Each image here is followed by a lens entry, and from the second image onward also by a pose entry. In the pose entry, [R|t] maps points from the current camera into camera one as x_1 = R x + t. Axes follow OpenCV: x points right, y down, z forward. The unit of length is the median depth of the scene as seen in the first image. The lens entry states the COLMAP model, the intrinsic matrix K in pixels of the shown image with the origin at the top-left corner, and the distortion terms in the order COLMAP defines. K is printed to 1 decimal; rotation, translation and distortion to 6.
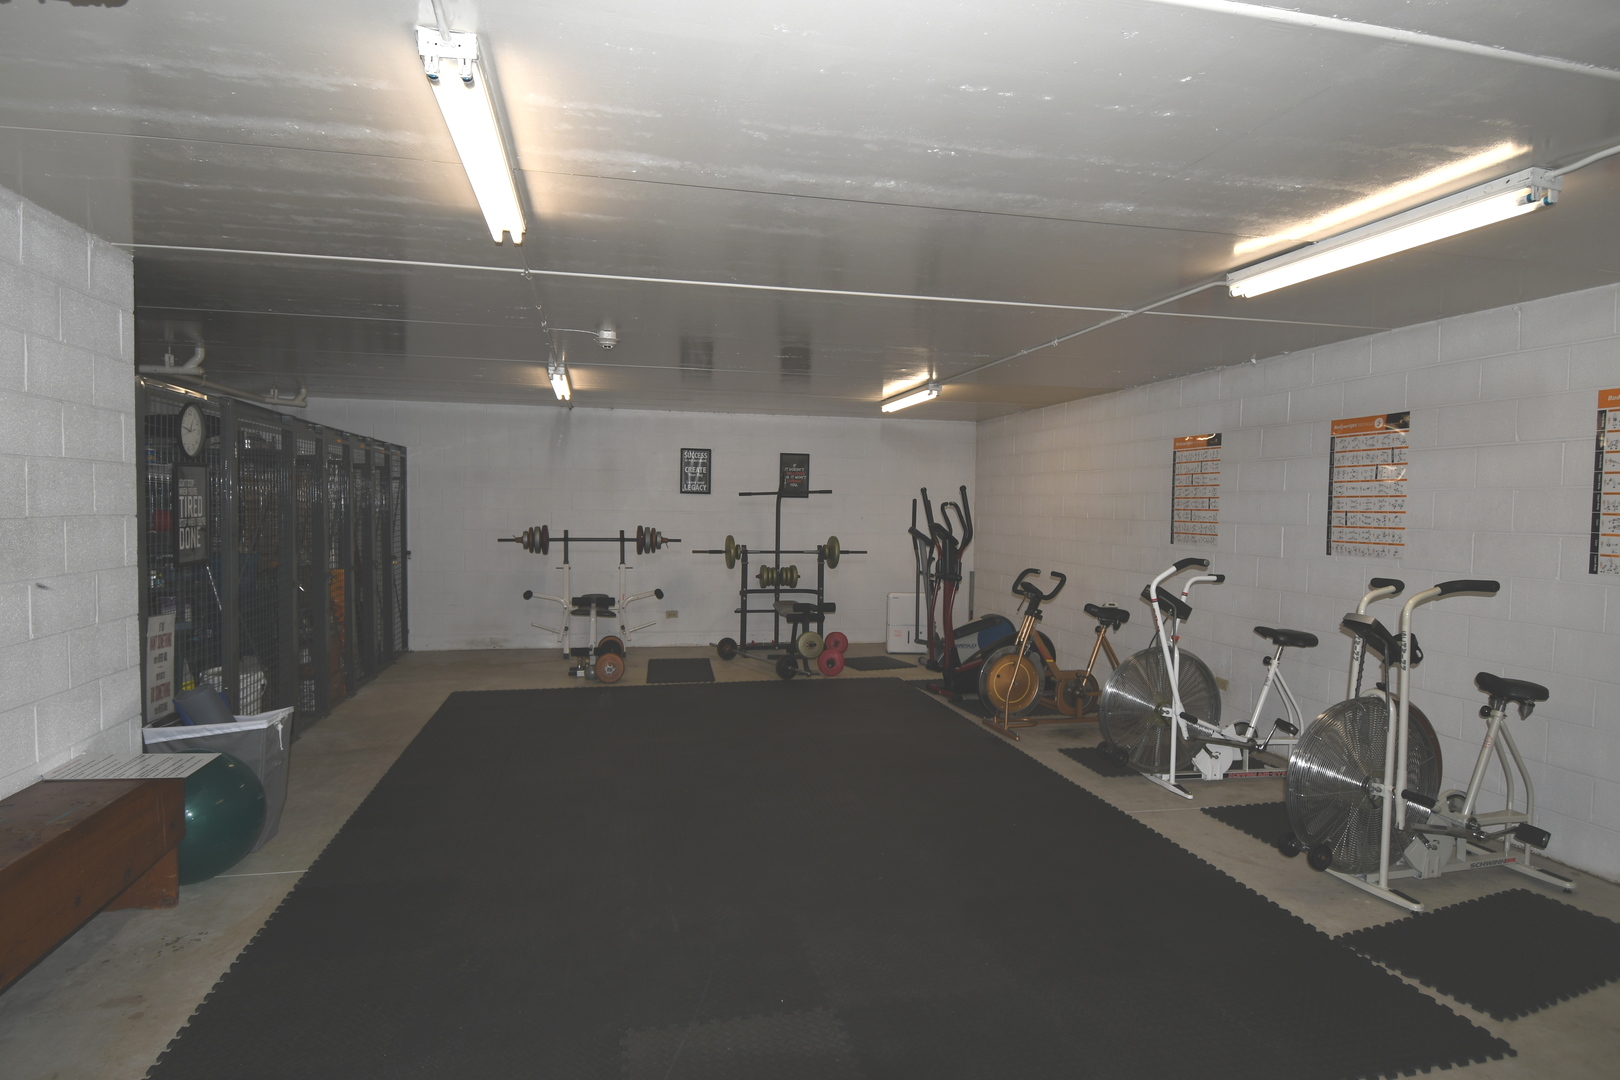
lens RADIAL K [[859.7, 0, 803.5], [0, 859.7, 544.4], [0, 0, 1]] dist [0.026329, -0.038310]
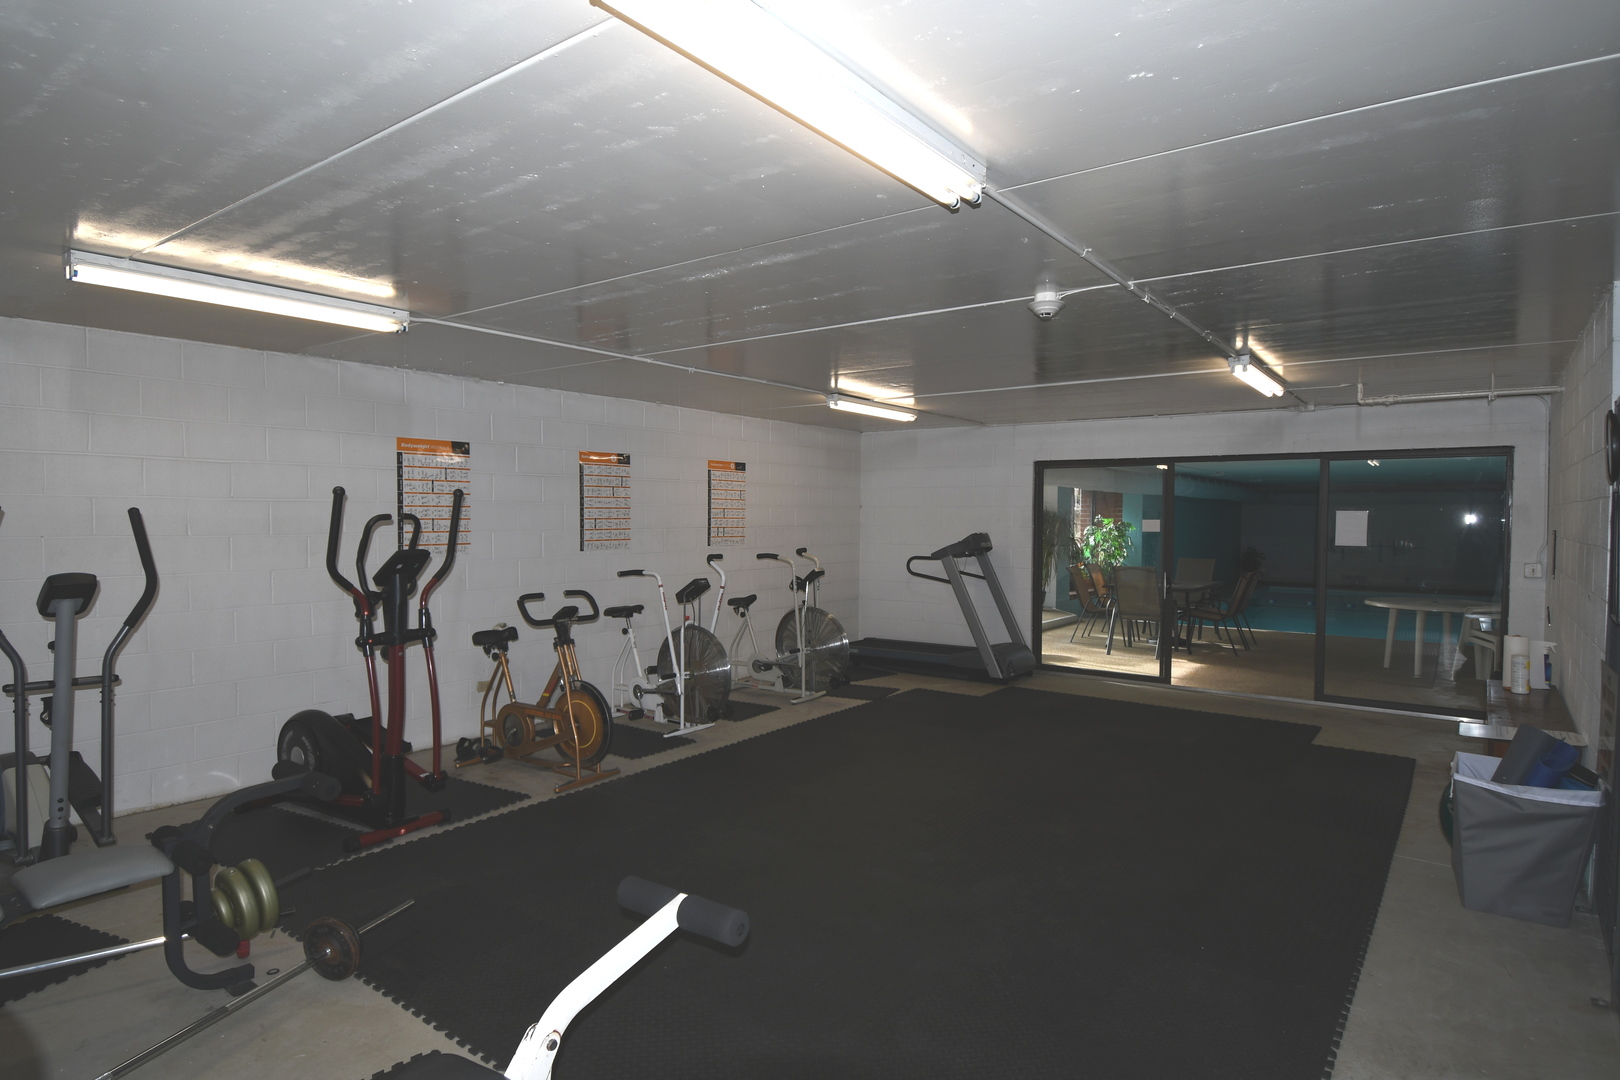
lens RADIAL K [[859.7, 0, 803.5], [0, 859.7, 544.4], [0, 0, 1]] dist [0.026329, -0.038310]
pose [[-0.633230, -0.005976, 0.773940, -0.651155], [0.053618, 0.997229, 0.051570, -0.049771], [-0.772104, 0.074153, -0.631155, 1.609232]]
